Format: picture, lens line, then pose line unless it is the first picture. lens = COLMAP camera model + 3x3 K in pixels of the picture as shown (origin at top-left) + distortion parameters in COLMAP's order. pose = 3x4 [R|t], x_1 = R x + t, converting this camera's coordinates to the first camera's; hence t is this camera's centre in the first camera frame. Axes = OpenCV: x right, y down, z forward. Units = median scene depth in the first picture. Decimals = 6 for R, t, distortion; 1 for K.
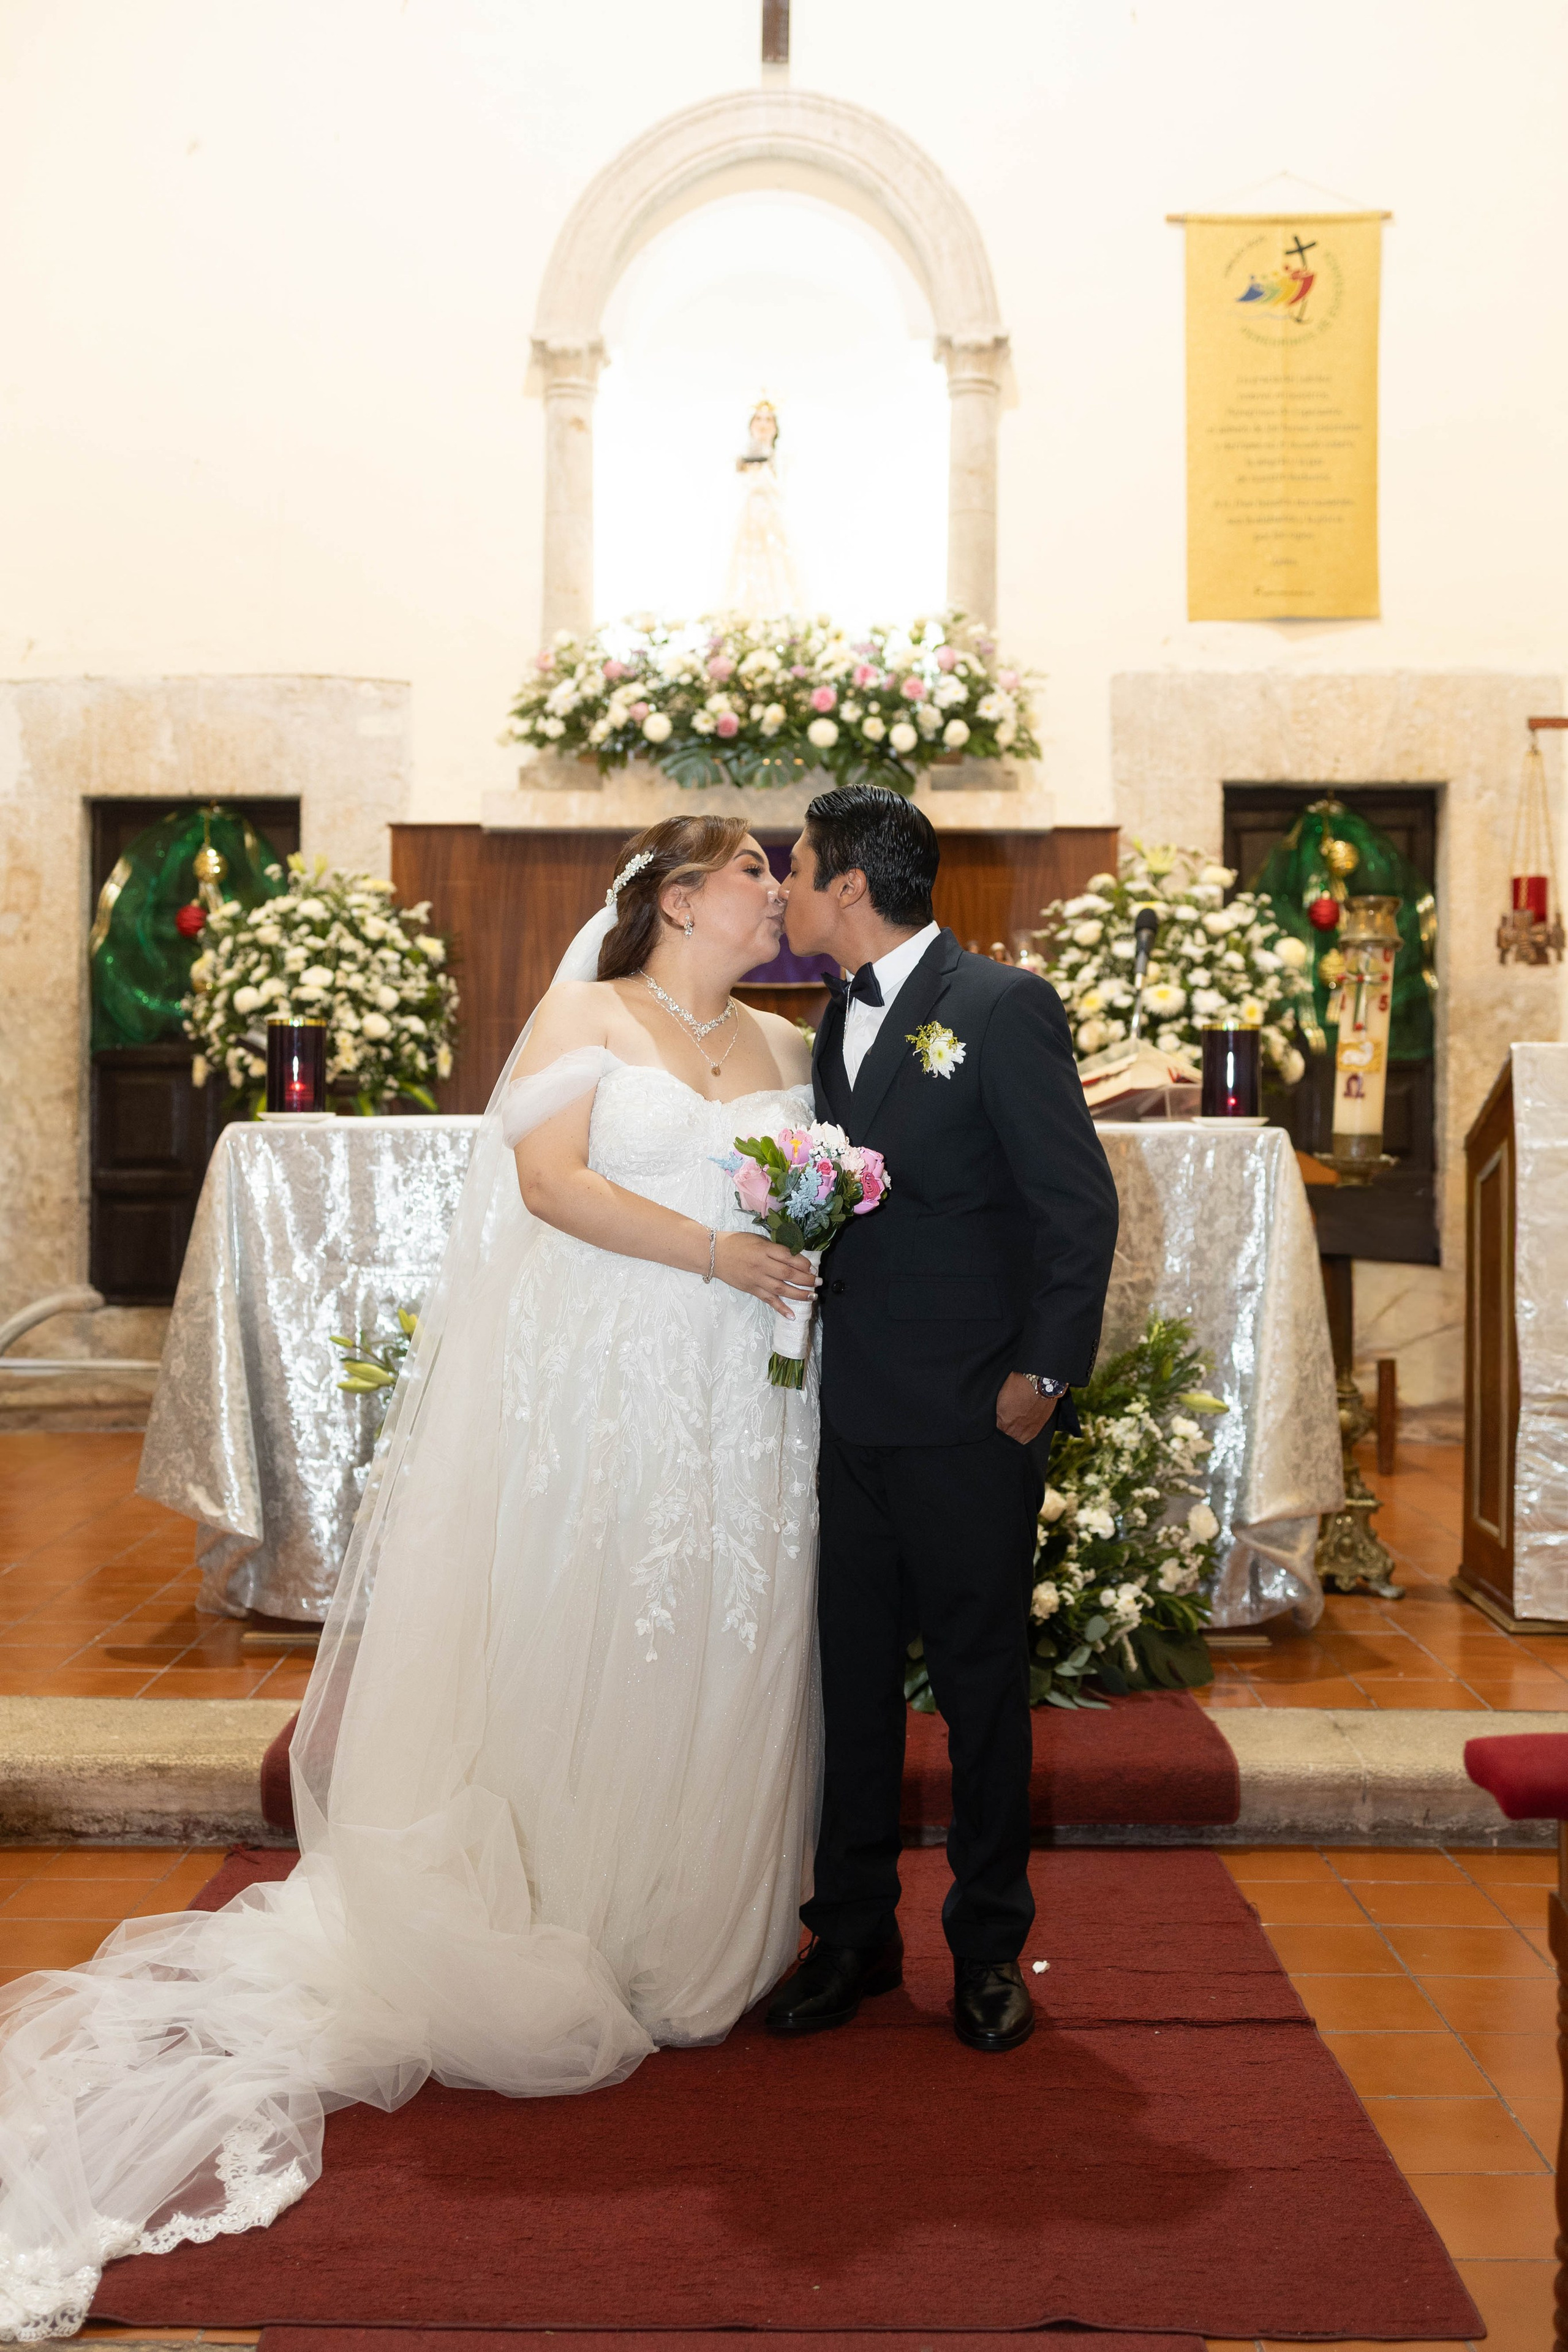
lens RADIAL K [[2362.6, 0, 788.5], [0, 2362.6, 1160.2], [0, 0, 1]] dist [0.003204, 0.016517]
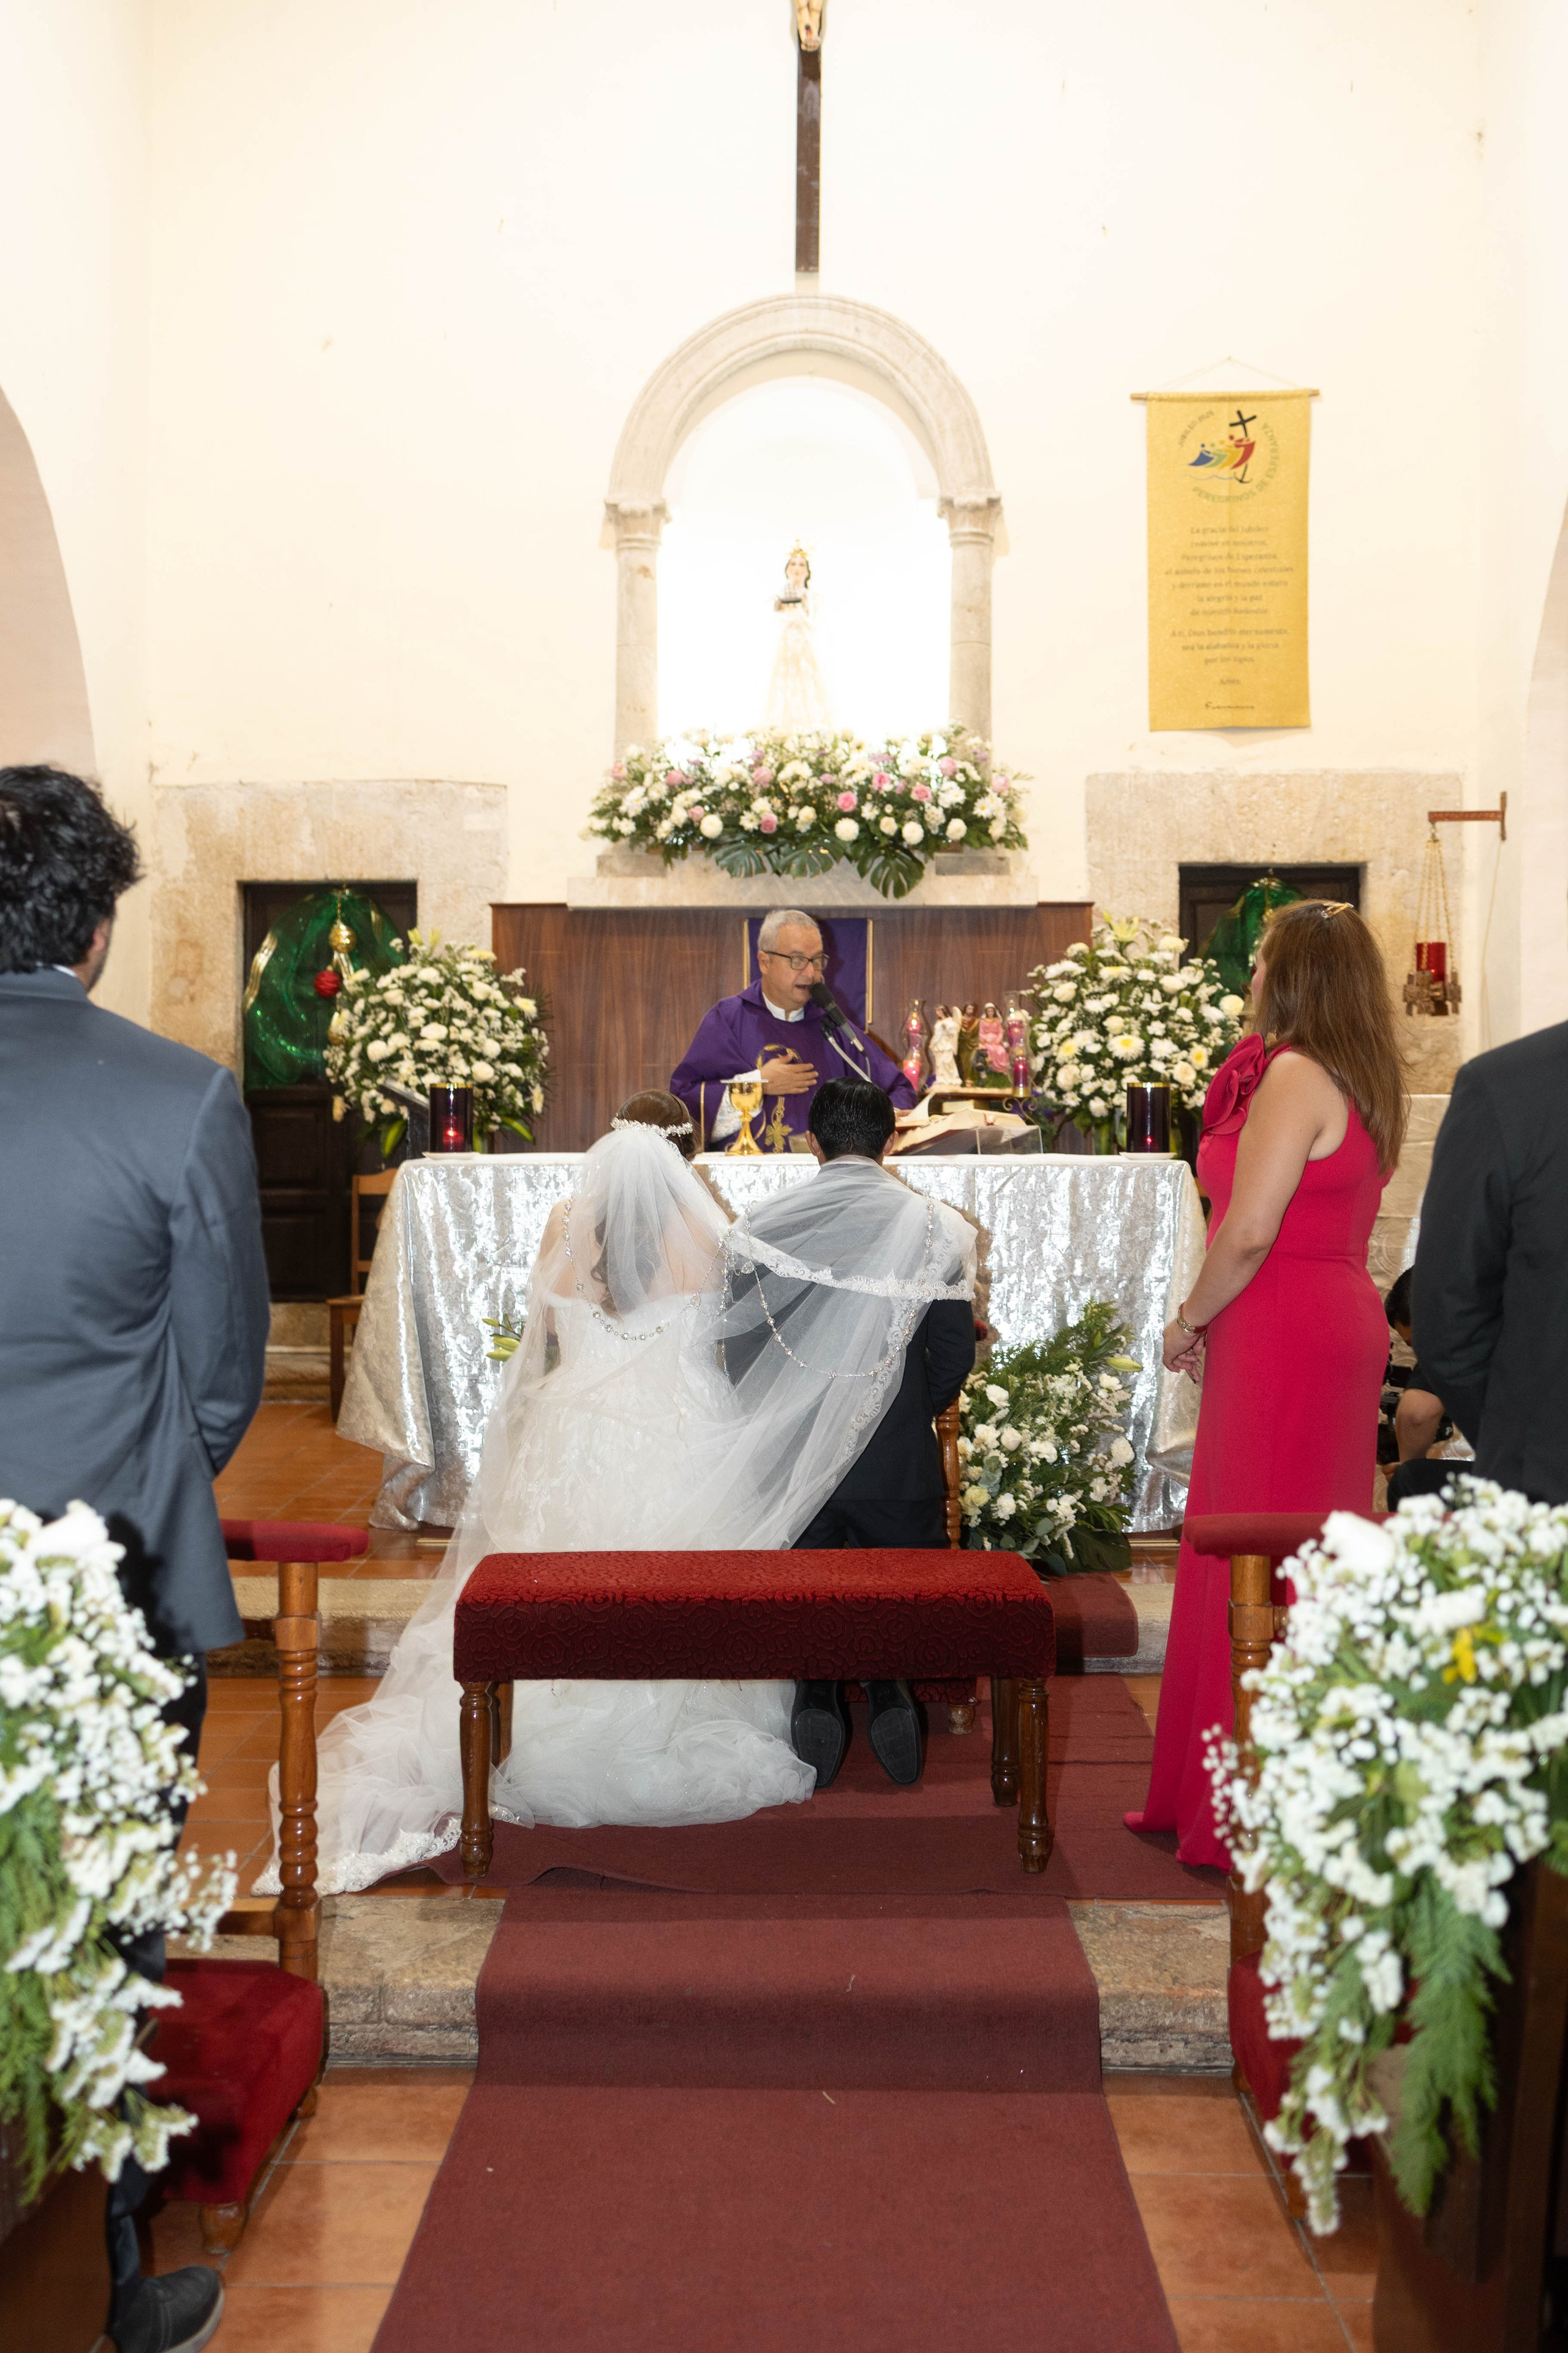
lens RADIAL K [[2314.0, 0, 784.0], [0, 2314.0, 1176.5], [0, 0, 1]] dist [0.002851, -0.005141]
pose [[0.999851, -0.003751, -0.016868, 0.001424], [0.003832, 0.999981, 0.004725, -0.007195], [0.016850, -0.004789, 0.999847, -0.190124]]
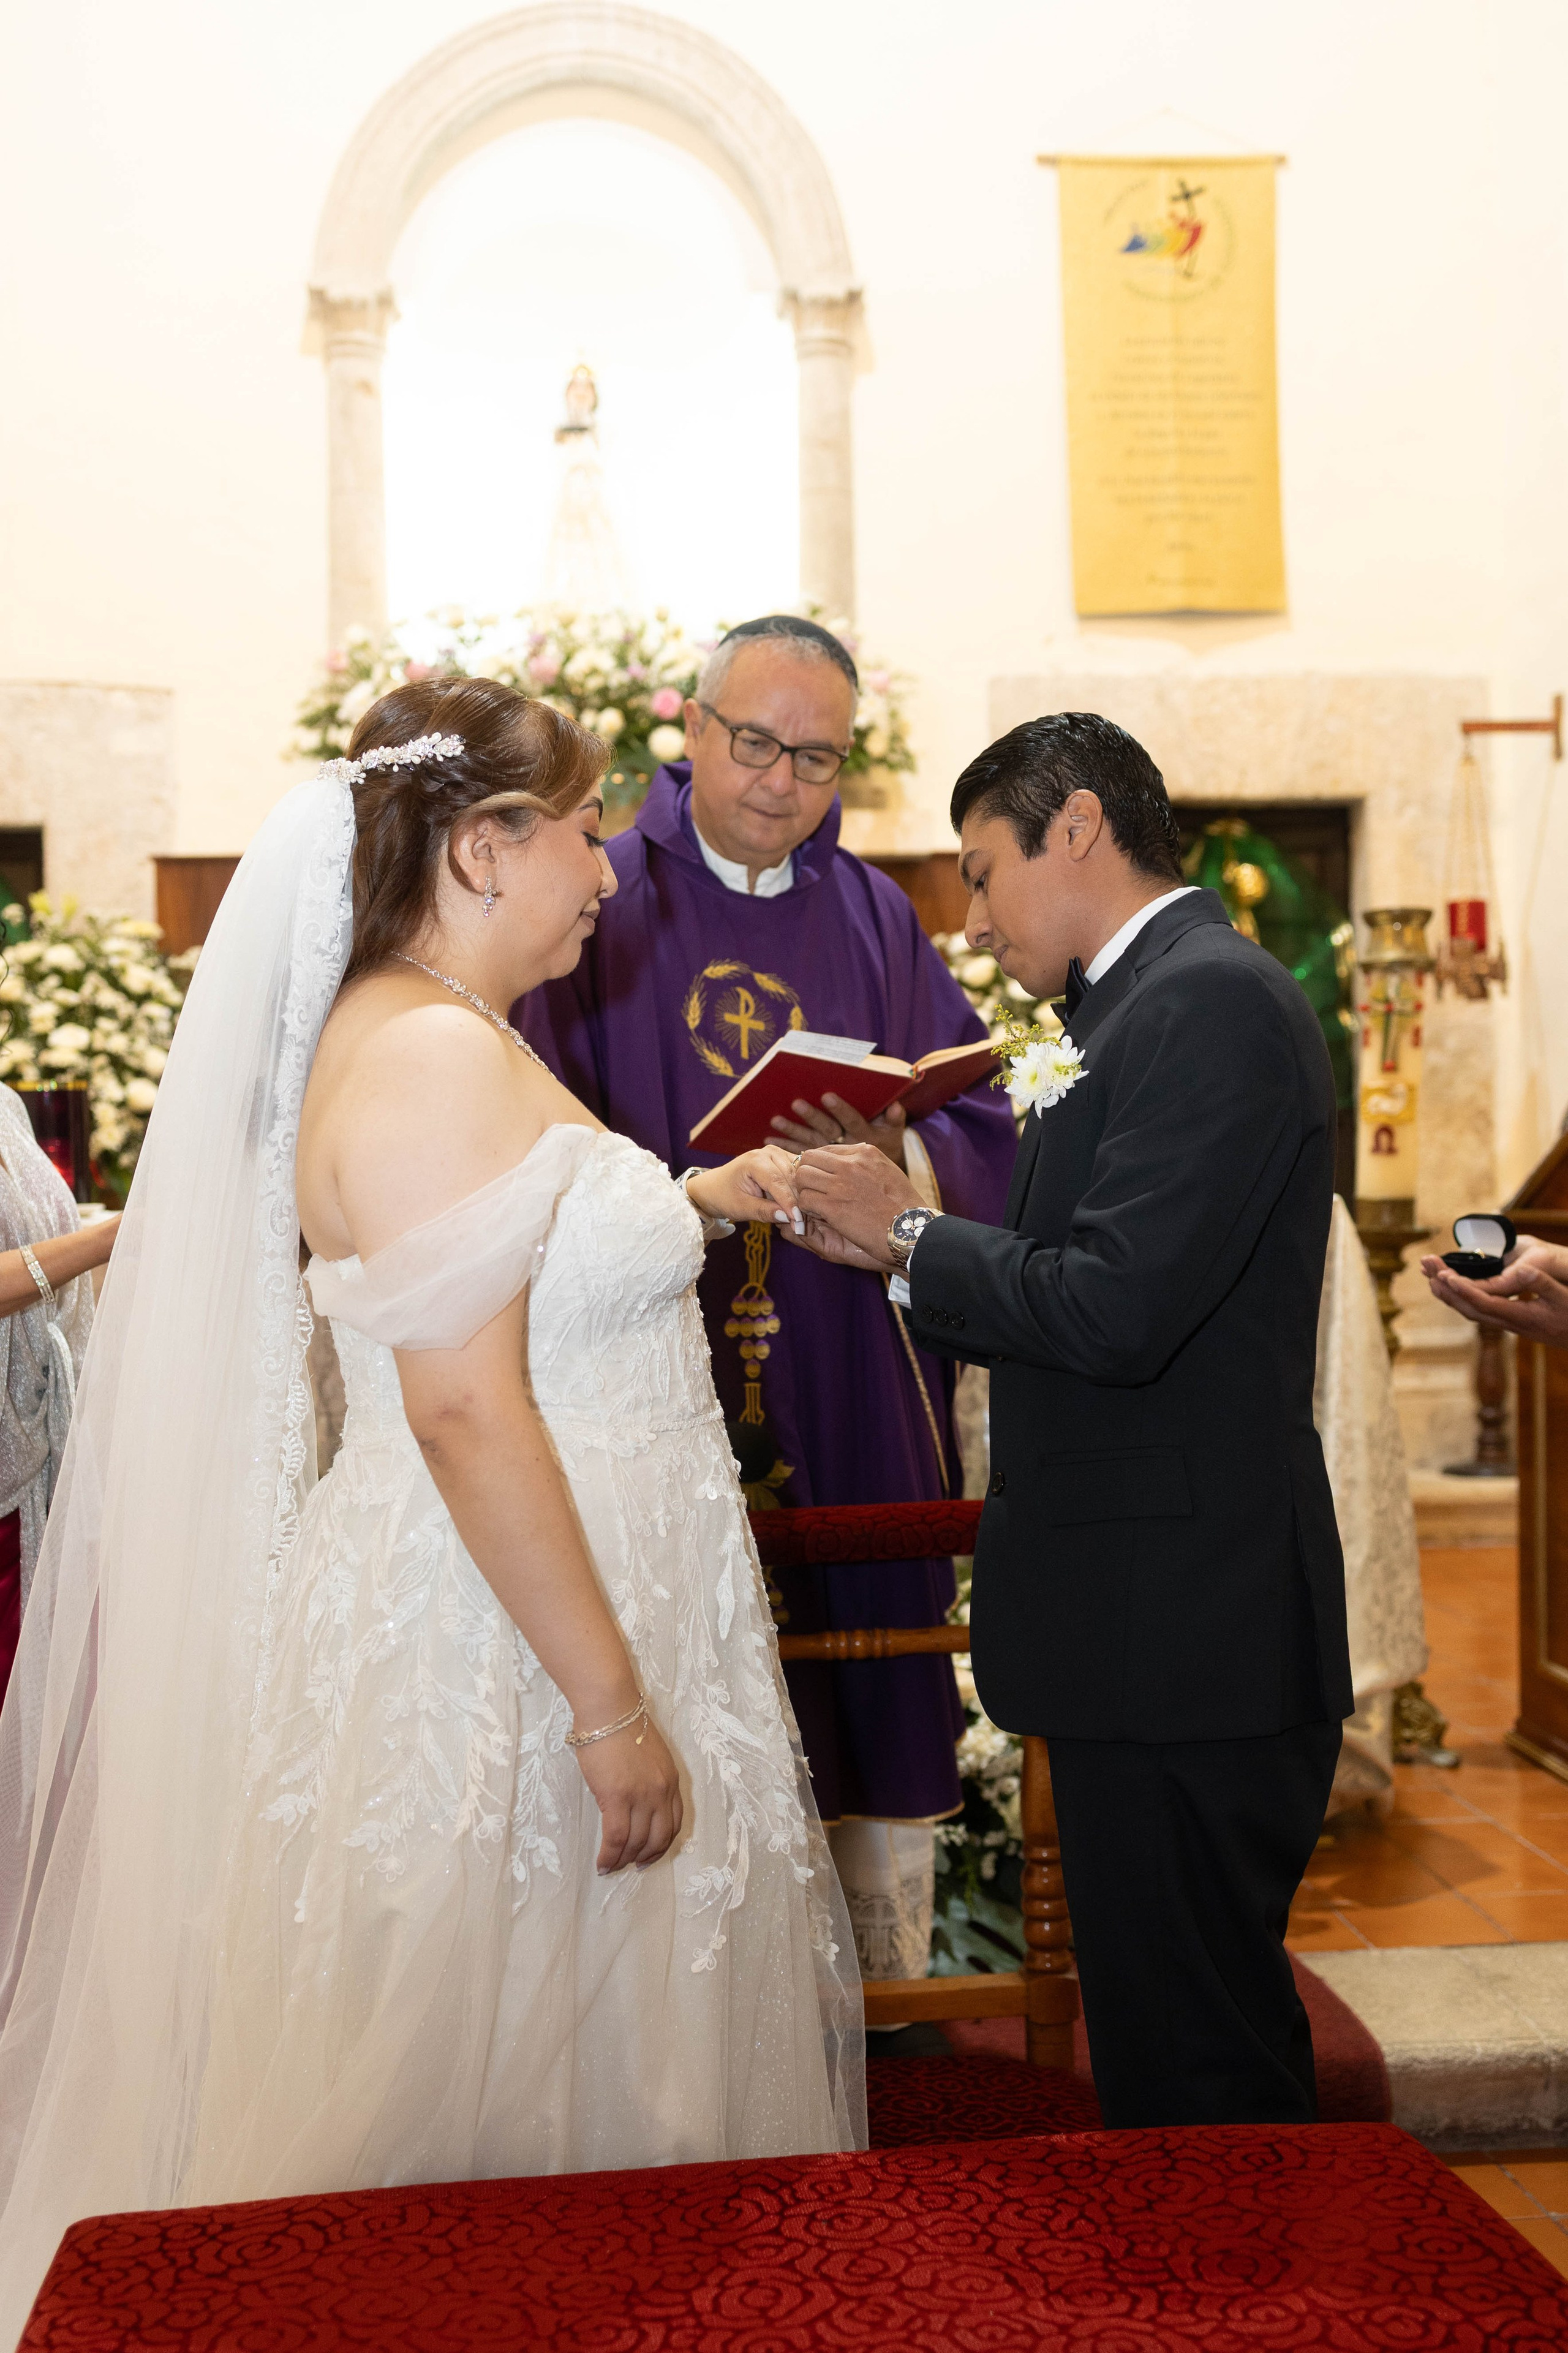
lens RADIAL K [[2399.3, 0, 742.4], [0, 2399.3, 1200.2], [0, 0, 1]] dist [0.015968, -0.003580]
pose [[0.996046, -0.023430, 0.085690, -0.035464], [0.024488, 0.999636, -0.011322, -0.004503], [-0.085394, 0.013376, 0.996257, 0.128858]]
